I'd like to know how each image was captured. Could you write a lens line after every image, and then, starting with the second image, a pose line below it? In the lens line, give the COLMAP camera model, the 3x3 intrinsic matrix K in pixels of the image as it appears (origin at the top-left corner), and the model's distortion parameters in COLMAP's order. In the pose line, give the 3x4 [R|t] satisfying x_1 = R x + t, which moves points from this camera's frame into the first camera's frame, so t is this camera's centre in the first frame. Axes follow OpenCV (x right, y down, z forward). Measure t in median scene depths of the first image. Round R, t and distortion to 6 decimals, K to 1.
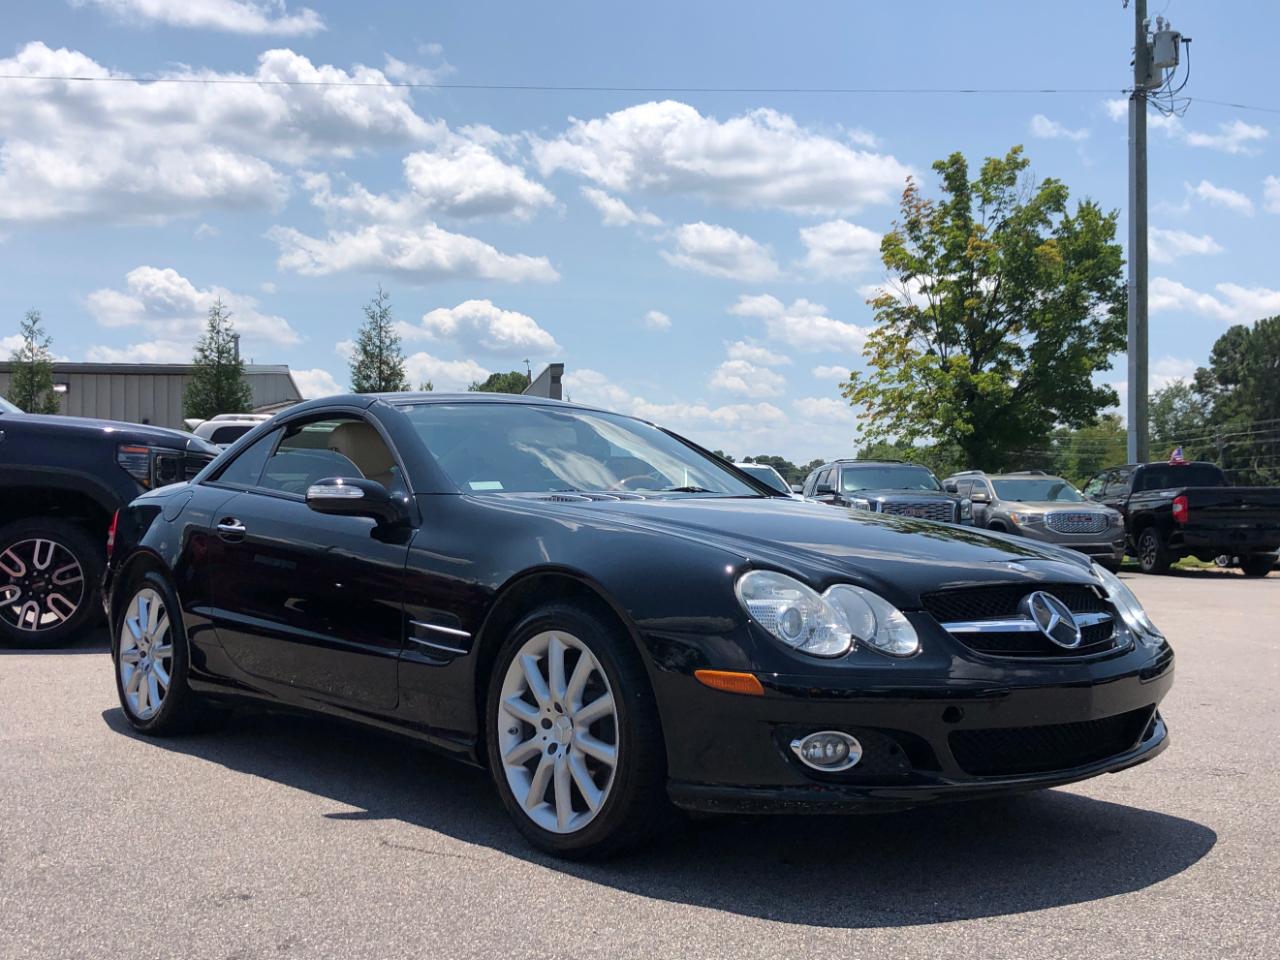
lens RADIAL K [[1699.3, 0, 618.7], [0, 1699.3, 459.0], [0, 0, 1]] dist [0.145979, -0.416639]
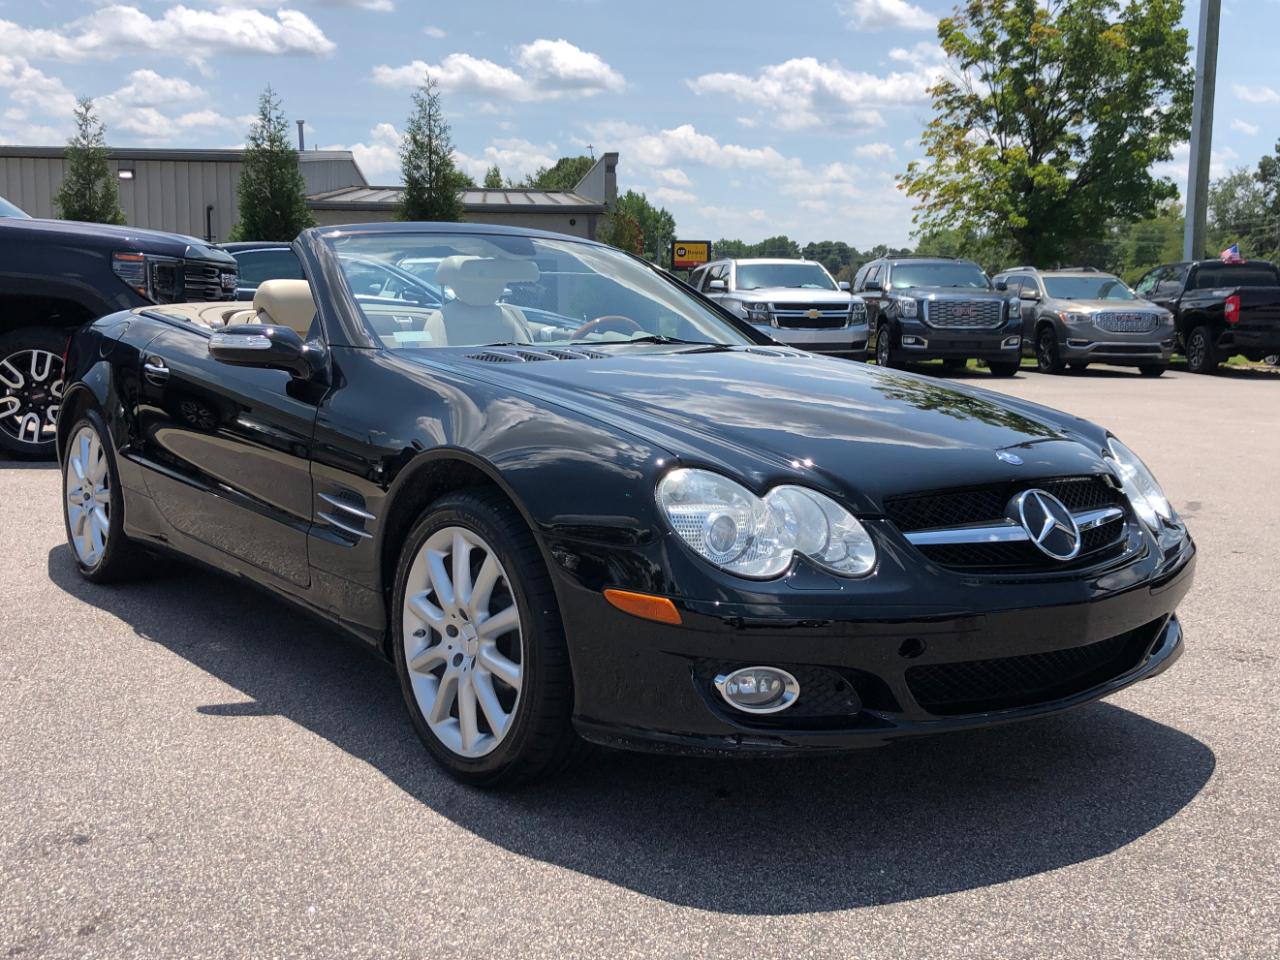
lens RADIAL K [[1574.4, 0, 633.3], [0, 1574.4, 483.0], [0, 0, 1]] dist [0.168623, -0.532443]
pose [[0.999001, 0.011512, -0.043186, 0.022307], [-0.004675, 0.987876, 0.155174, -0.011648], [0.044448, -0.154817, 0.986943, 0.060195]]
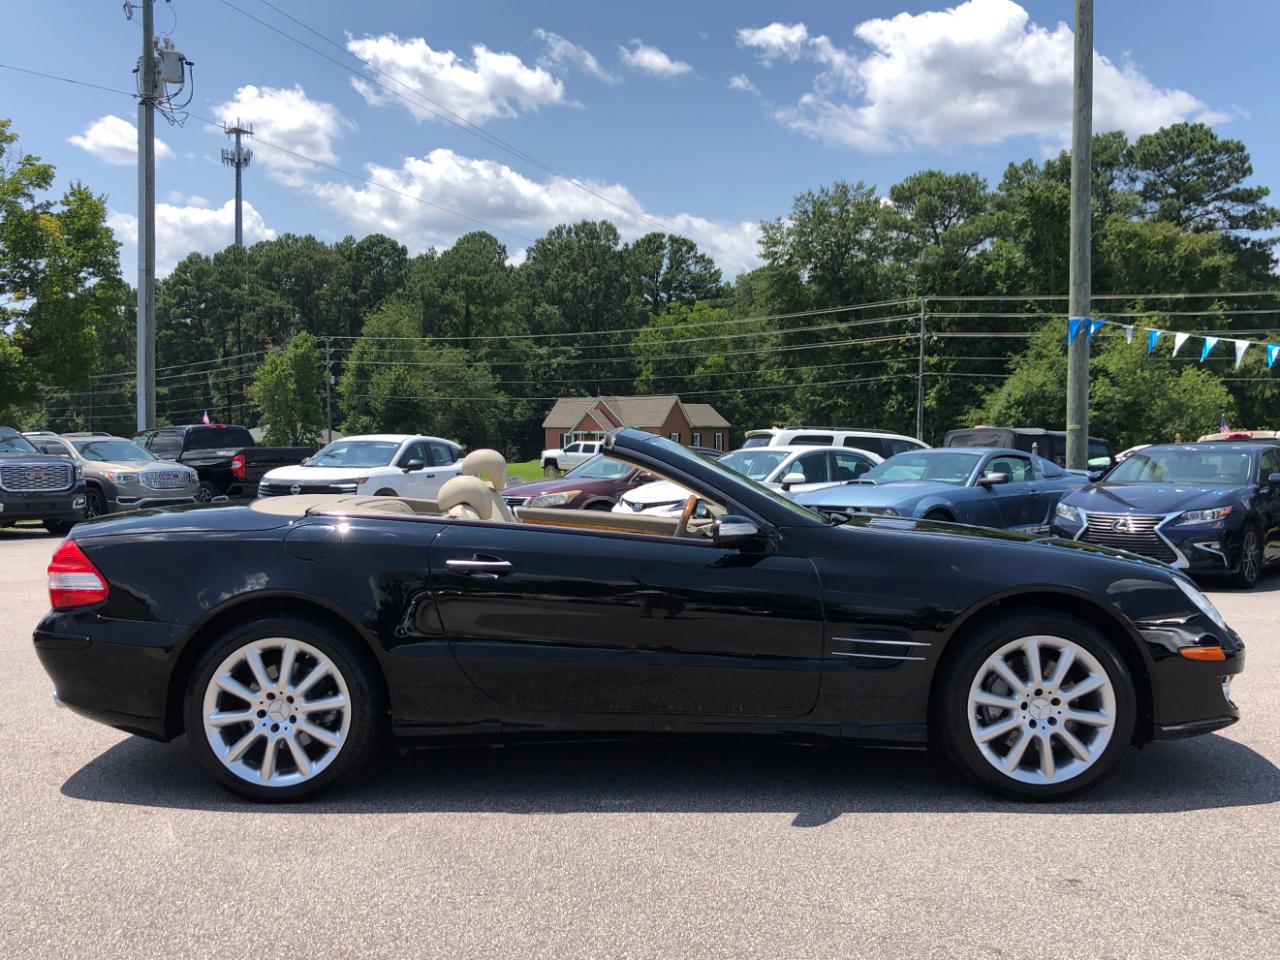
lens RADIAL K [[1467.5, 0, 642.2], [0, 1467.5, 436.1], [0, 0, 1]] dist [0.149016, -0.319463]
pose [[0.554628, -0.007311, 0.832066, -0.353304], [-0.023422, 0.999428, 0.024394, -0.021837], [-0.831769, -0.033018, 0.554139, 0.175336]]
